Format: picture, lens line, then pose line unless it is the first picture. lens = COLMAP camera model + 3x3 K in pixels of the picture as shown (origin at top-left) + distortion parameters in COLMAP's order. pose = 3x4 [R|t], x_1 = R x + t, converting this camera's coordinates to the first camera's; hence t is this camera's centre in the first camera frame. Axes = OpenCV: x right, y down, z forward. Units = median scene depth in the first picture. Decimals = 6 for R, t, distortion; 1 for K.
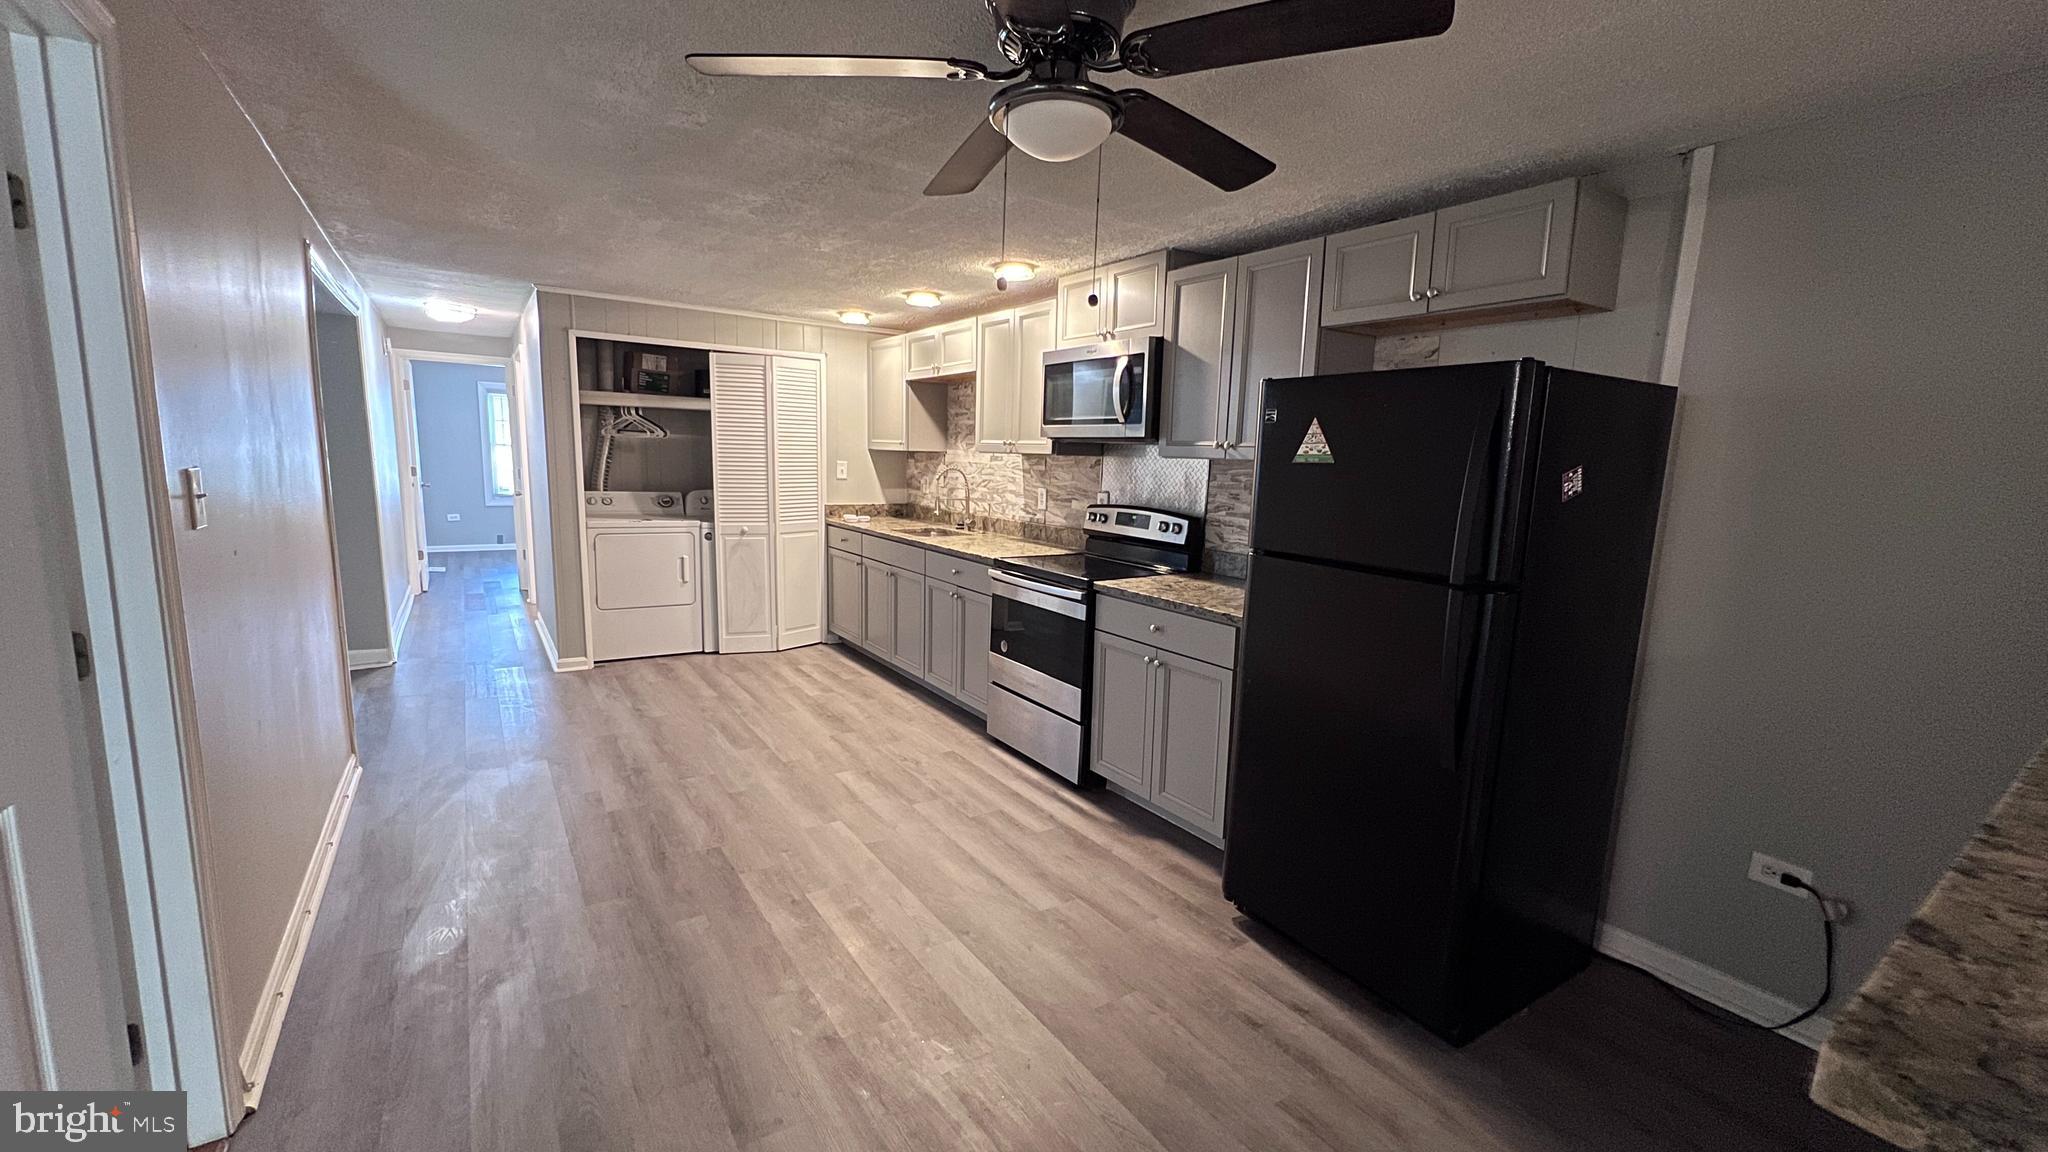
lens RADIAL K [[817.1, 0, 1022.8], [0, 817.1, 581.7], [0, 0, 1]] dist [-0.001901, 0.000269]
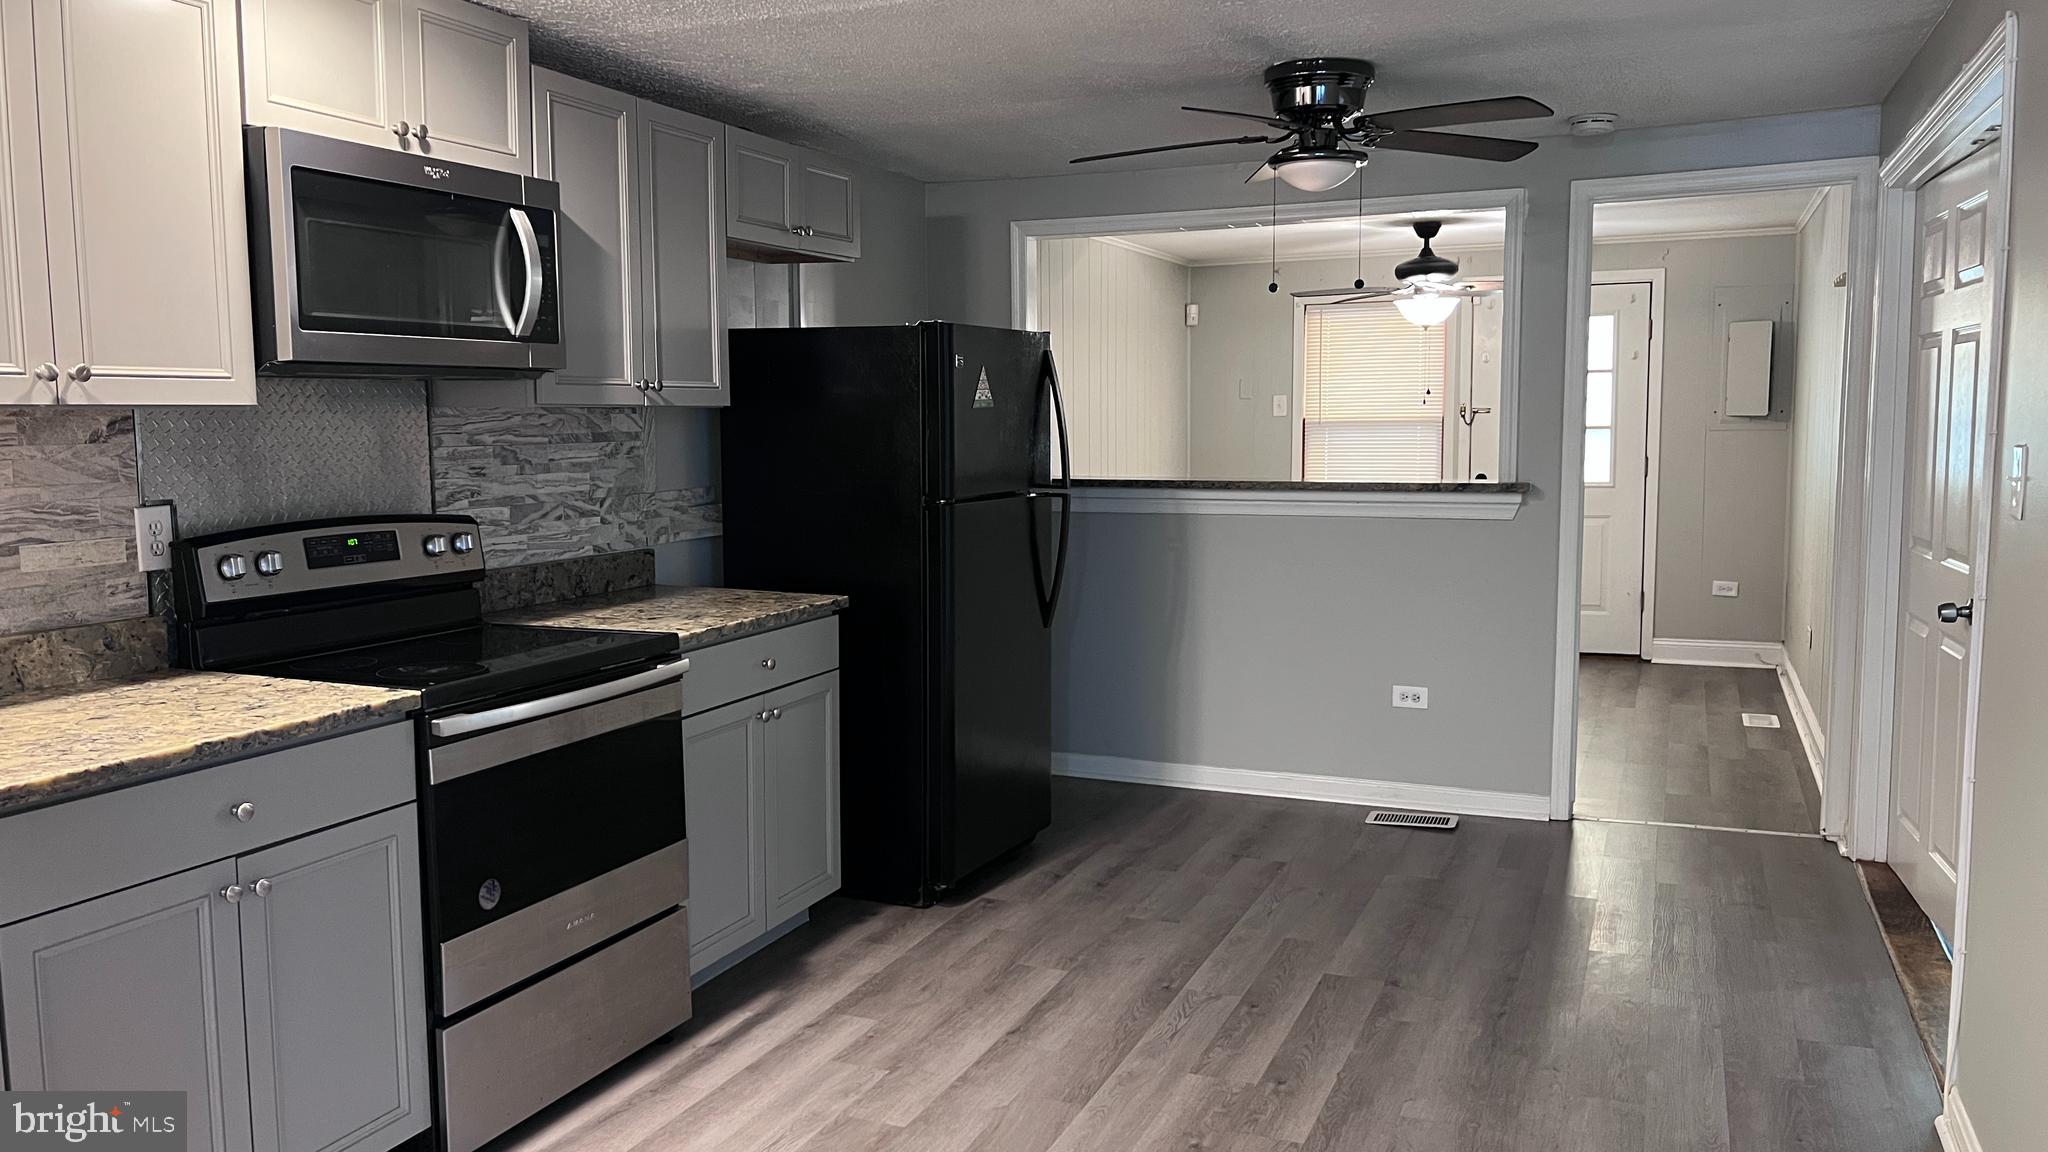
lens RADIAL K [[1535.8, 0, 1032.1], [0, 1535.8, 570.0], [0, 0, 1]] dist [0.096671, -0.191031]
pose [[-0.552456, -0.115011, 0.825569, -0.612903], [0.115503, 0.970317, 0.212469, -0.160962], [-0.825501, 0.212735, -0.522774, 0.914242]]
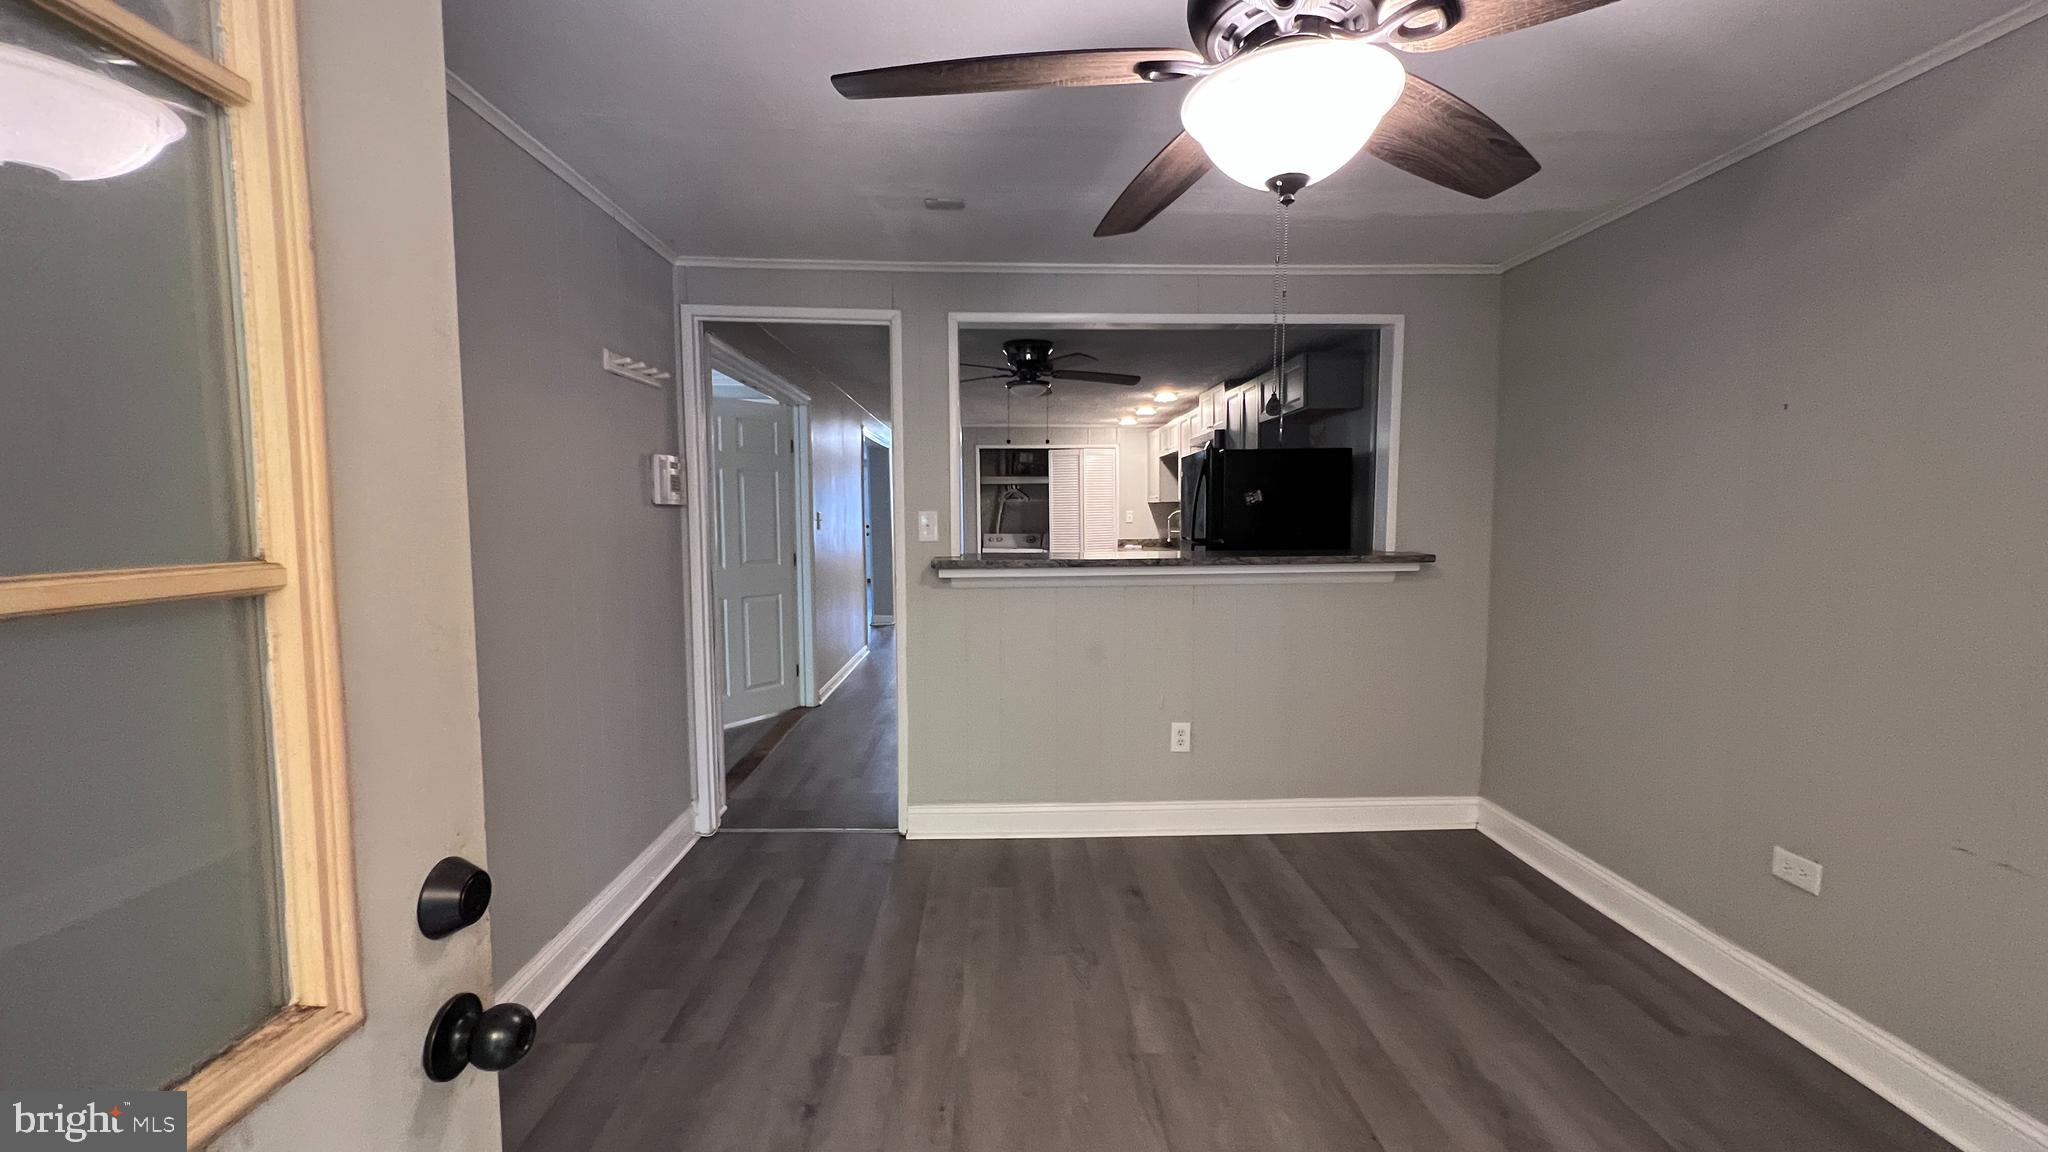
lens RADIAL K [[817.1, 0, 1022.8], [0, 817.1, 581.7], [0, 0, 1]] dist [-0.001901, 0.000269]
pose [[0.846267, 0.006950, -0.532713, 0.515645], [-0.048381, 0.996786, -0.063853, 0.111899], [0.530557, 0.079810, 0.843884, -0.476615]]
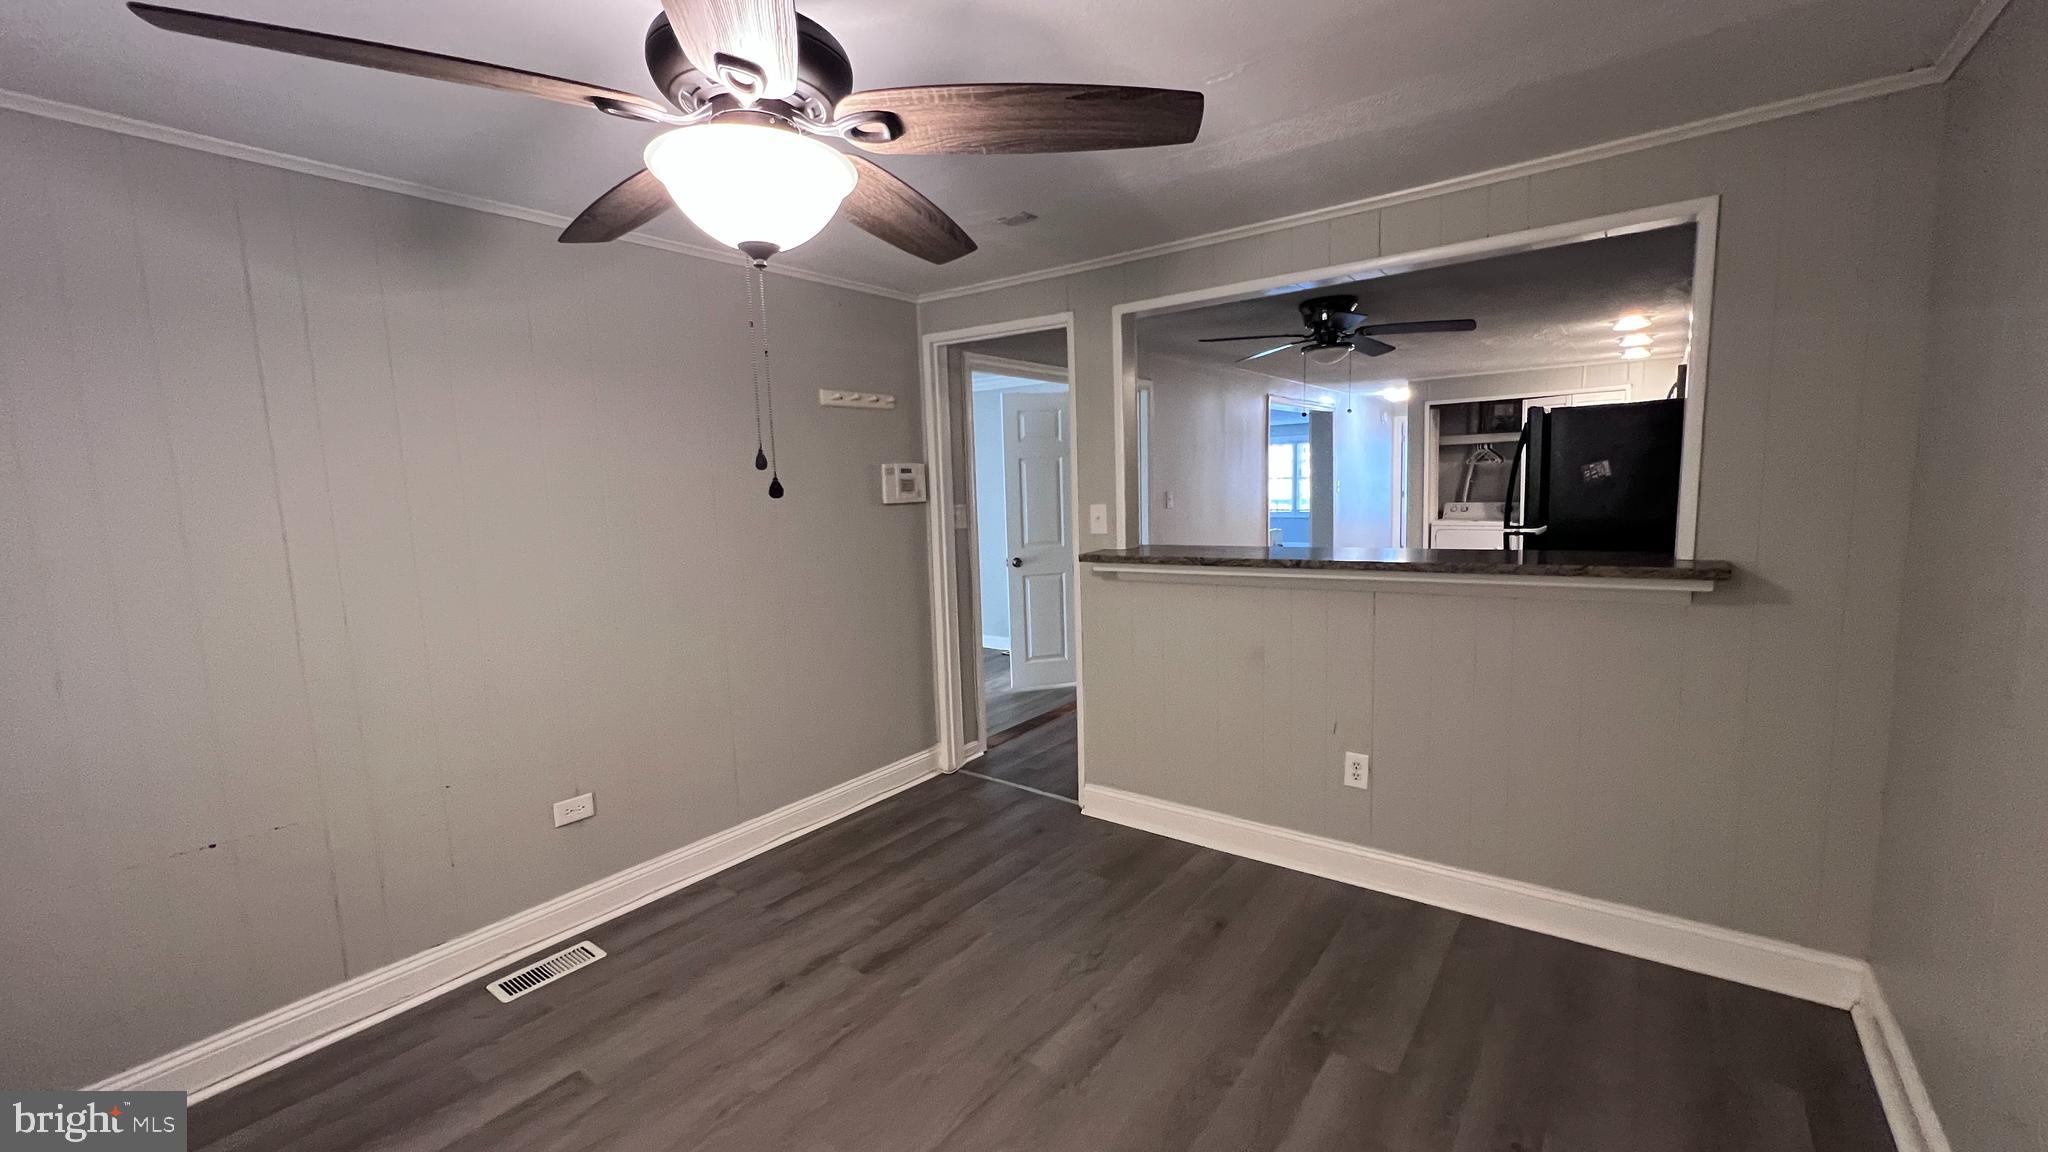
lens RADIAL K [[817.1, 0, 1022.8], [0, 817.1, 581.7], [0, 0, 1]] dist [-0.001901, 0.000269]
pose [[0.319767, 0.068745, -0.944999, 0.724254], [-0.099560, 0.994281, 0.038641, 0.060367], [0.942251, 0.081728, 0.324782, -0.238333]]
